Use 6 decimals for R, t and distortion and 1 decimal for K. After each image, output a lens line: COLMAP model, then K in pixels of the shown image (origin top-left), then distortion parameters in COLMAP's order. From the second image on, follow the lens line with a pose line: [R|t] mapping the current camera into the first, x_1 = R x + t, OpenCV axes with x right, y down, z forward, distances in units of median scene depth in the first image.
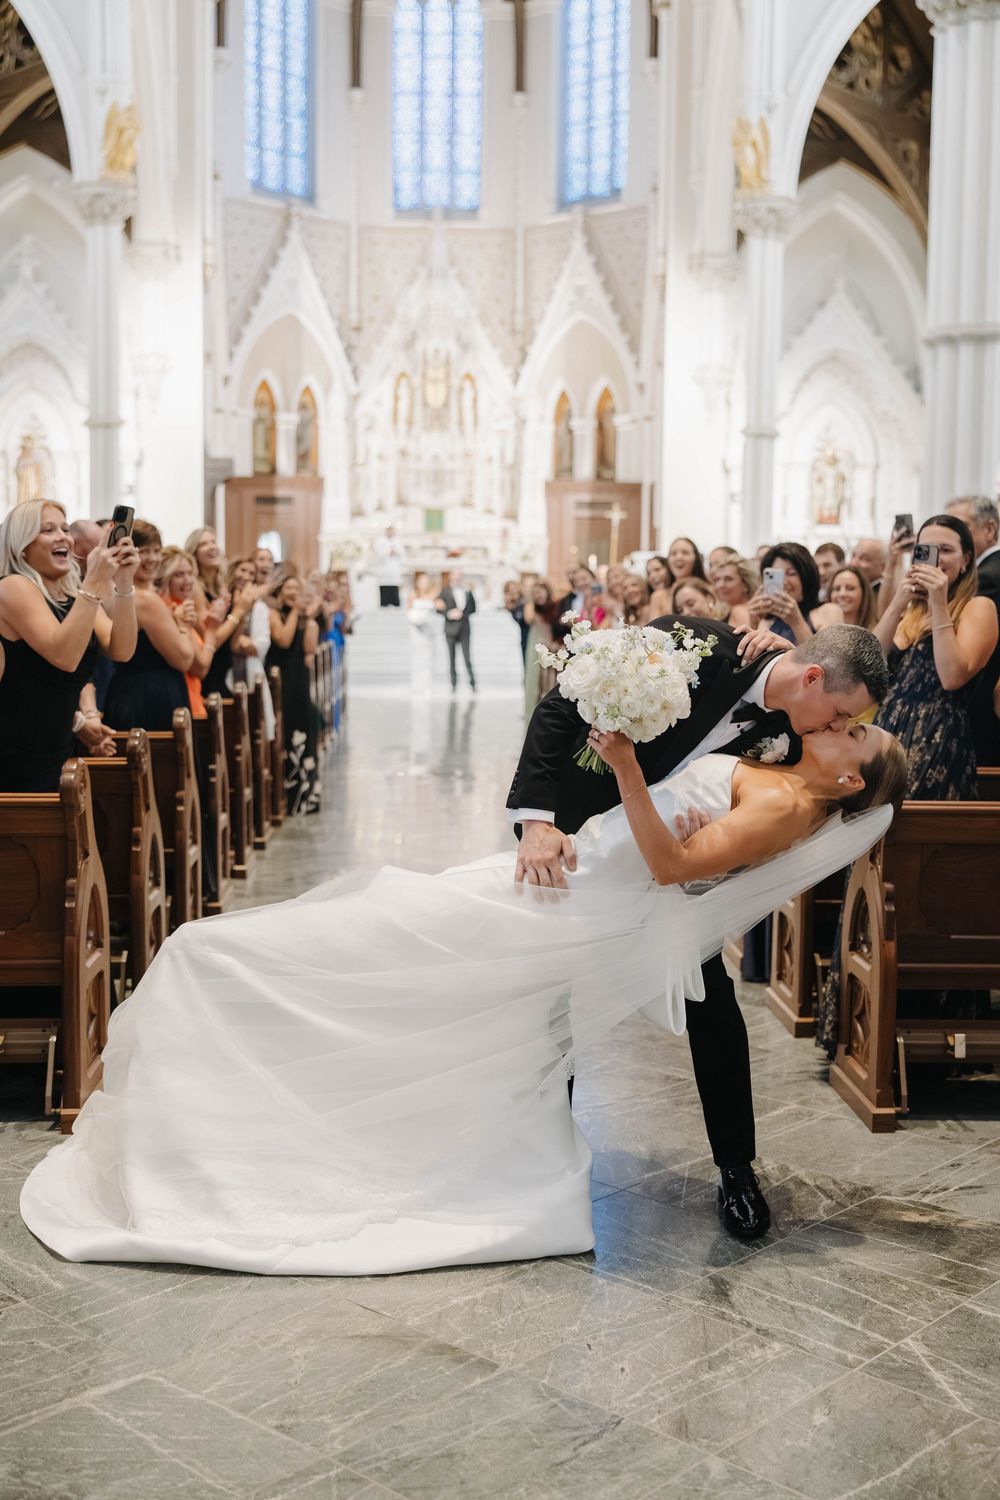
lens RADIAL K [[1753.5, 0, 497.7], [0, 1753.5, 750.7], [0, 0, 1]] dist [-0.006686, 0.000000]
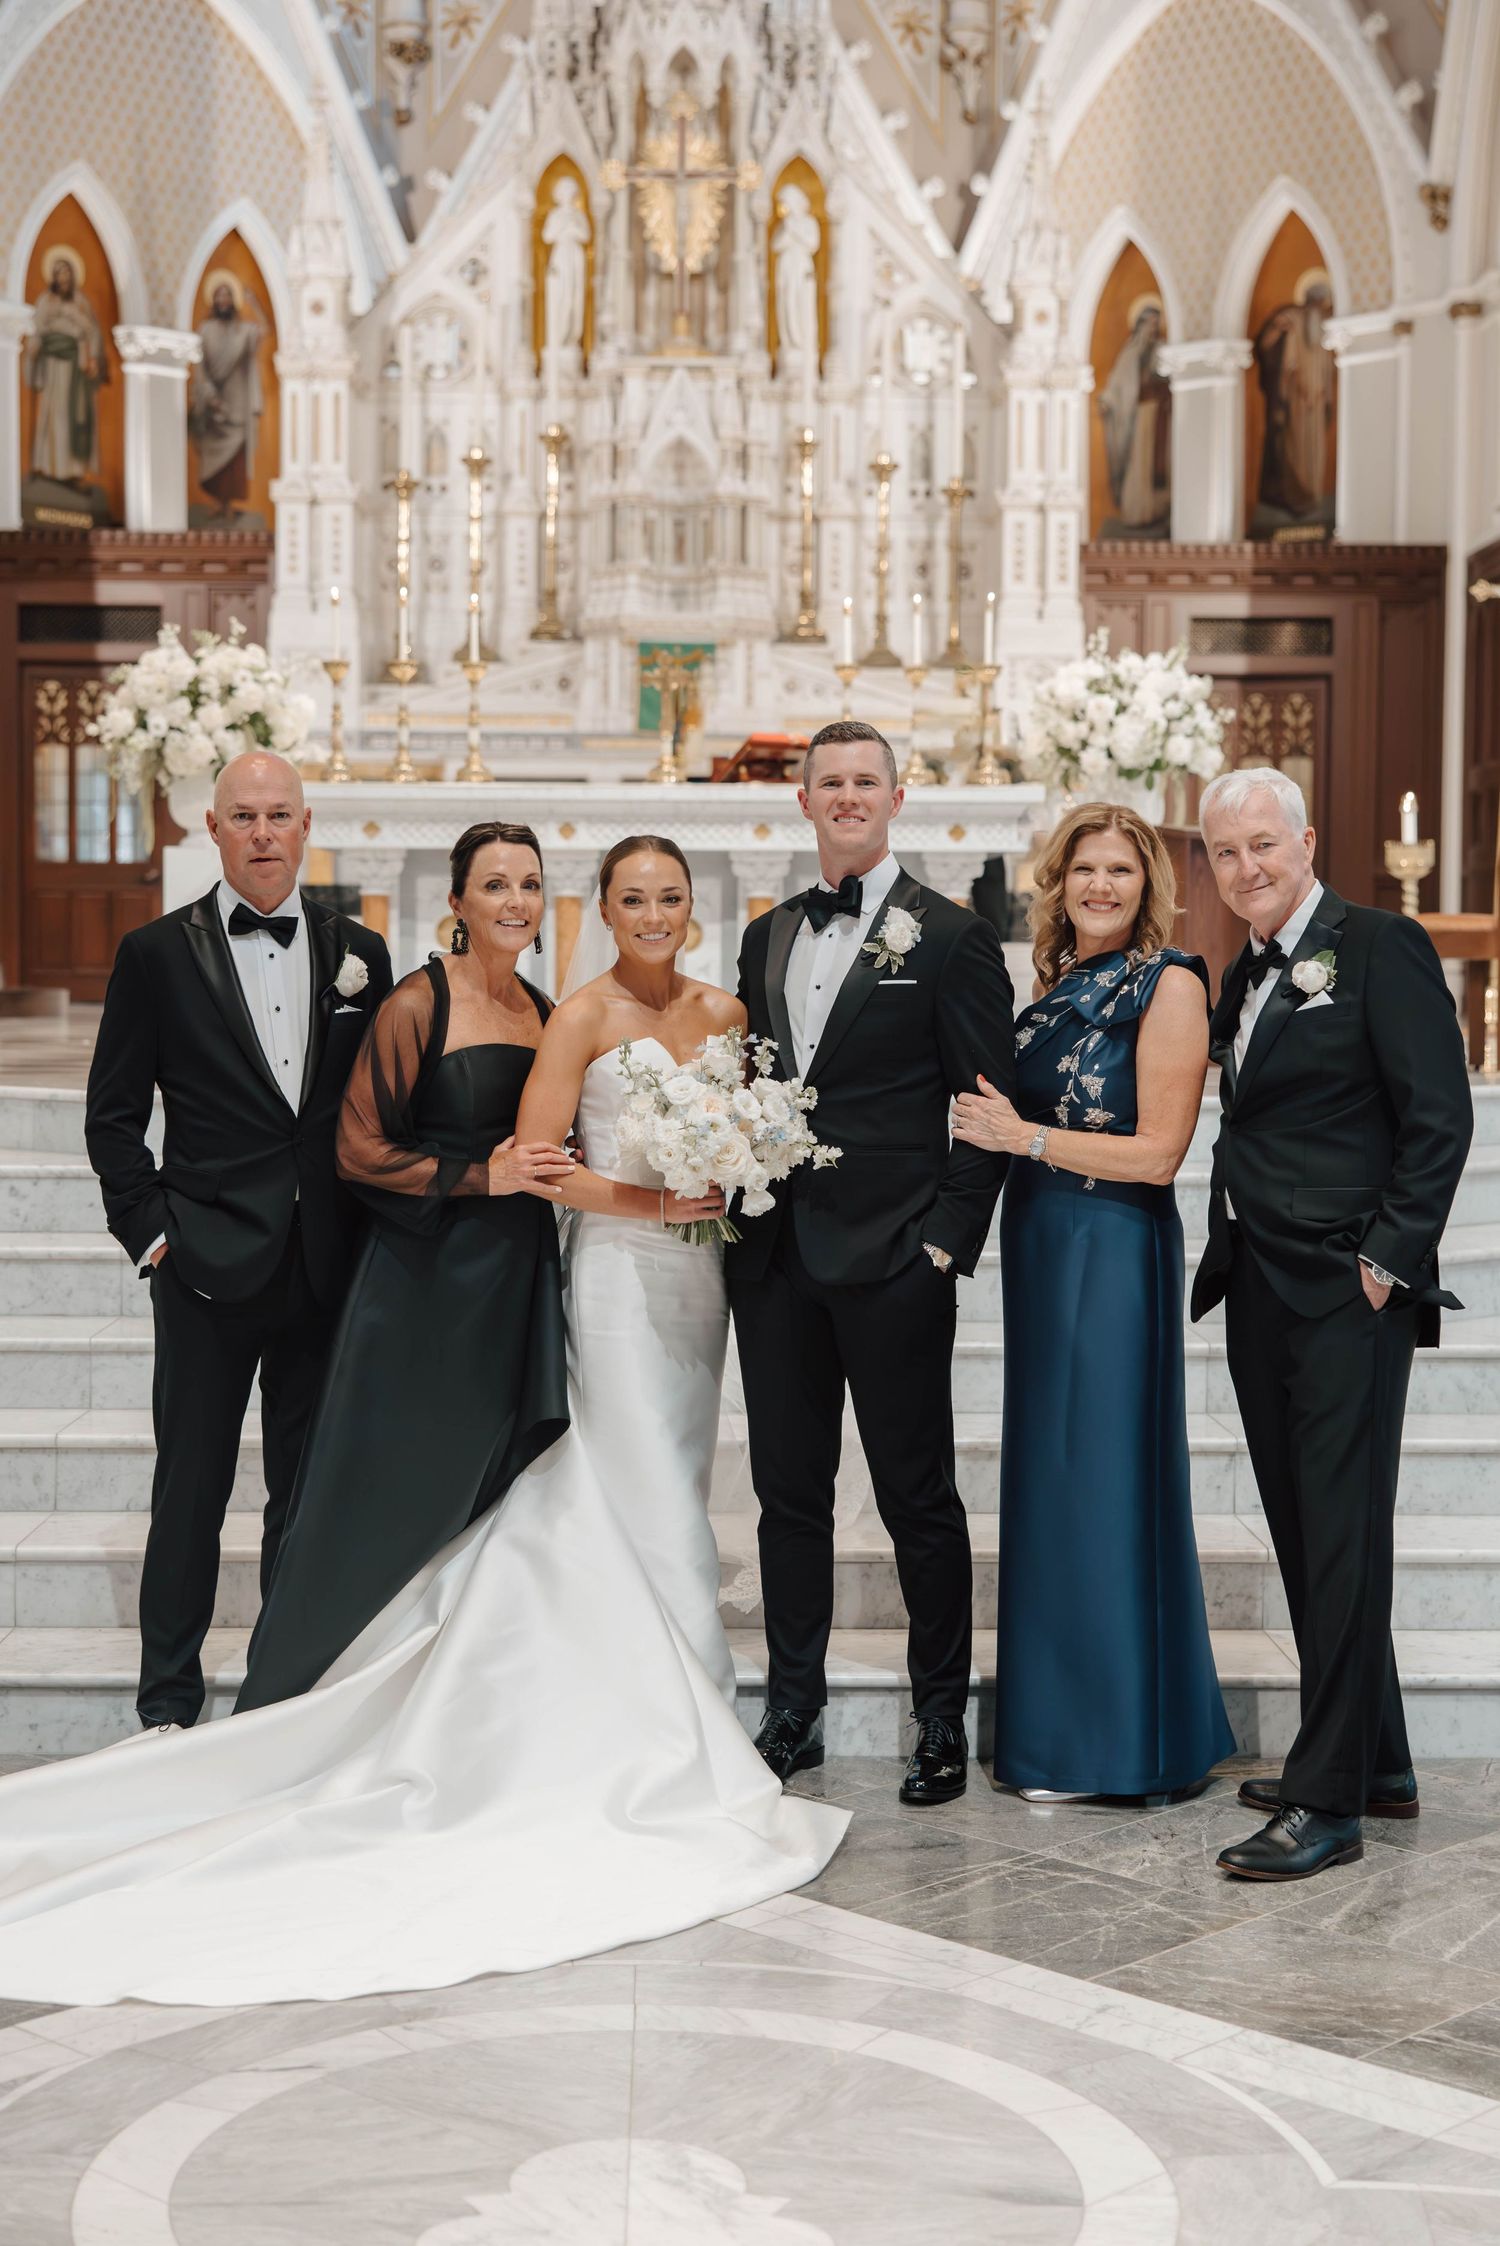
lens RADIAL K [[3209.4, 0, 751.6], [0, 3209.4, 1122.5], [0, 0, 1]] dist [0.001480, 0.000000]
pose [[0.999839, -0.002450, -0.017798, -0.015643], [0.001780, 0.999294, -0.037539, -0.045445], [0.017877, 0.037501, 0.999137, 0.501306]]
